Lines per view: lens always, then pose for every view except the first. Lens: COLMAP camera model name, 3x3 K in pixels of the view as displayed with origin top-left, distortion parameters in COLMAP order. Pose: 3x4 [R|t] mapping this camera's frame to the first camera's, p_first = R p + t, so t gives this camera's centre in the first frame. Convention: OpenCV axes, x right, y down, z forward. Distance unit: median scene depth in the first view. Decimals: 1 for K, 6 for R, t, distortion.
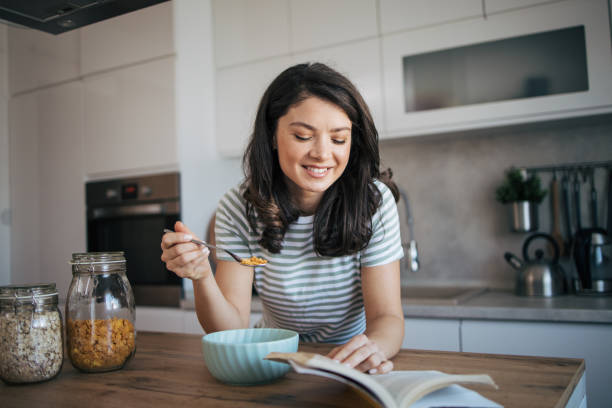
lens RADIAL K [[647.8, 0, 306.0], [0, 647.8, 204.0], [0, 0, 1]] dist [0.022787, -0.010172]
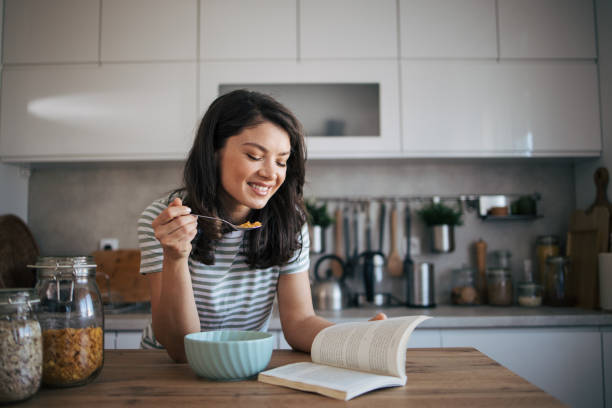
lens RADIAL K [[670.3, 0, 306.0], [0, 670.3, 204.0], [0, 0, 1]] dist [0.034390, 0.043596]
pose [[0.868582, 0.061757, 0.491683, -0.466722], [-0.043820, 0.997889, -0.047929, 0.024981], [-0.493605, 0.020085, 0.869454, -0.019304]]
